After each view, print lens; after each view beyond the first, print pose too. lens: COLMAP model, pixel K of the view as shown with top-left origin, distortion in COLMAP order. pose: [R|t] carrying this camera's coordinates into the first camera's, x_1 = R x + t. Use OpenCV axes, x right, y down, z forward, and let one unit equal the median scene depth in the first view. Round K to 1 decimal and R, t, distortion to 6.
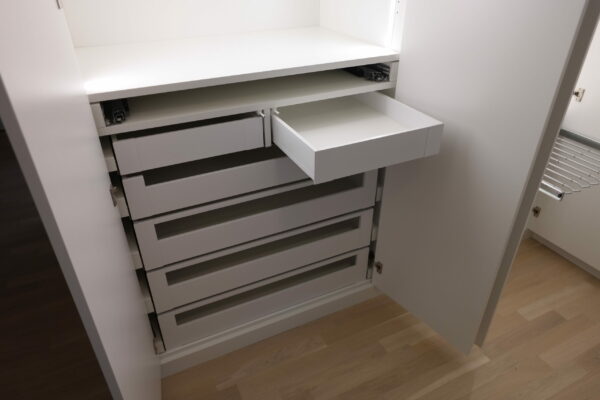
lens RADIAL K [[416.7, 0, 298.2], [0, 416.7, 201.8], [0, 0, 1]] dist [-0.013429, 0.007399]
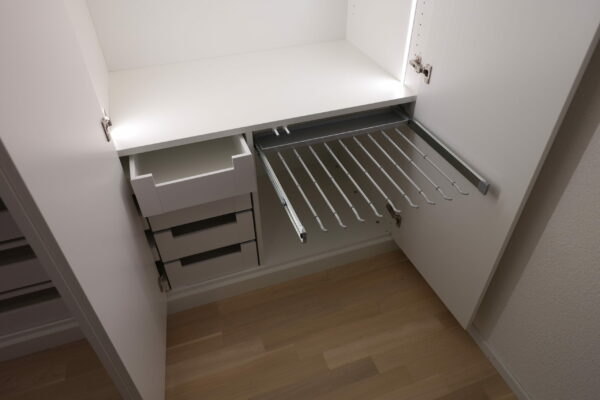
lens RADIAL K [[416.7, 0, 302.1], [0, 416.7, 199.9], [0, 0, 1]] dist [-0.013429, 0.007399]
pose [[0.994208, 0.063057, -0.087028, 0.497683], [-0.050829, 0.989378, 0.136192, -0.120698], [0.094691, -0.130980, 0.986852, 0.236035]]
